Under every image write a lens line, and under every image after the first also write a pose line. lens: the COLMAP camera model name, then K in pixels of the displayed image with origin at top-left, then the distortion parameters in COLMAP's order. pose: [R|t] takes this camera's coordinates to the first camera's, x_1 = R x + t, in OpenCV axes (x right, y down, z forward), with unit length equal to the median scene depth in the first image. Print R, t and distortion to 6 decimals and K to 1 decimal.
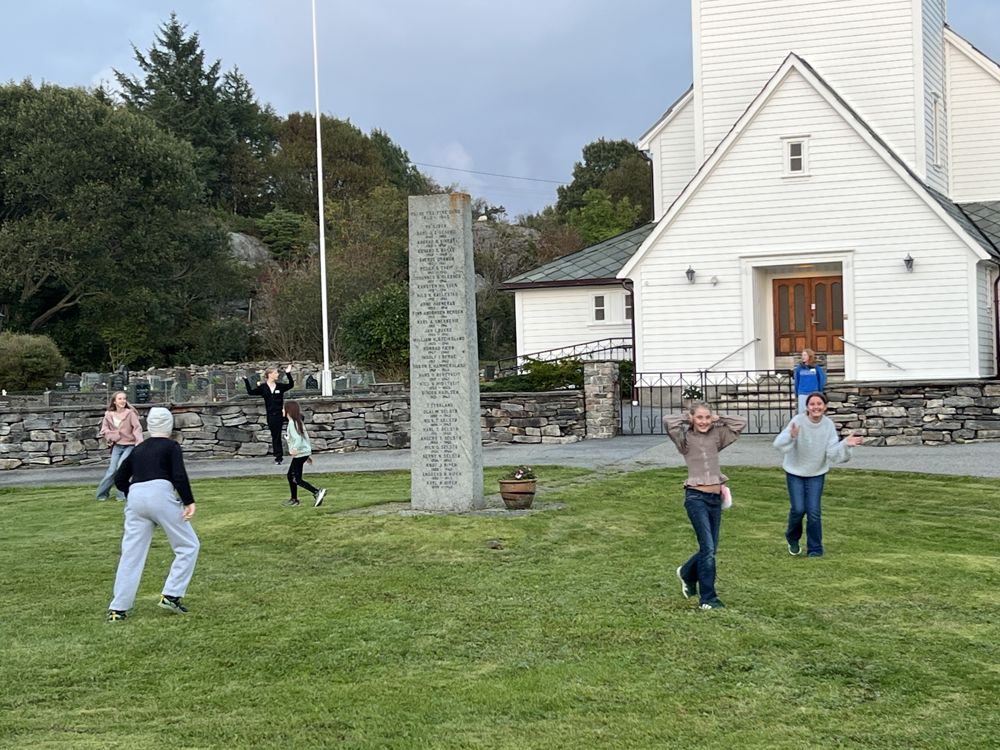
lens RADIAL K [[1914.4, 0, 500.0], [0, 1914.4, 375.0], [0, 0, 1]] dist [-0.010111, -0.007344]
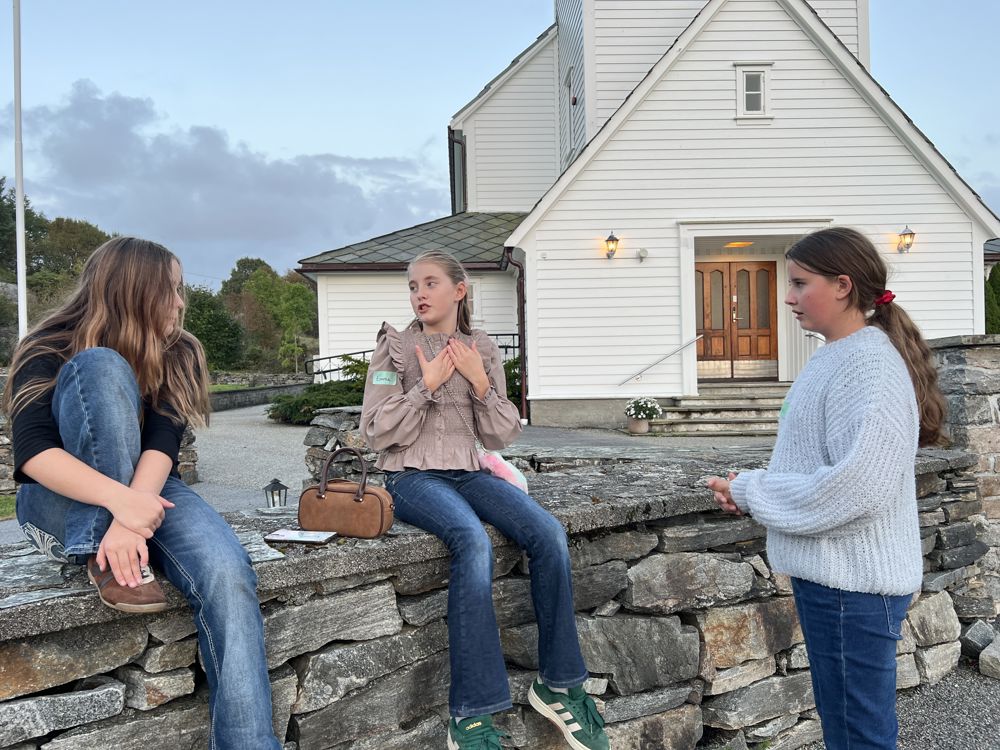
lens RADIAL K [[787.9, 0, 500.0], [0, 787.9, 375.0], [0, 0, 1]] dist [0.013006, 0.000353]
pose [[0.924338, 0.013064, 0.381352, -0.051013], [-0.010018, 0.999900, -0.009971, -0.000071], [-0.381444, 0.005396, 0.924376, 0.741253]]
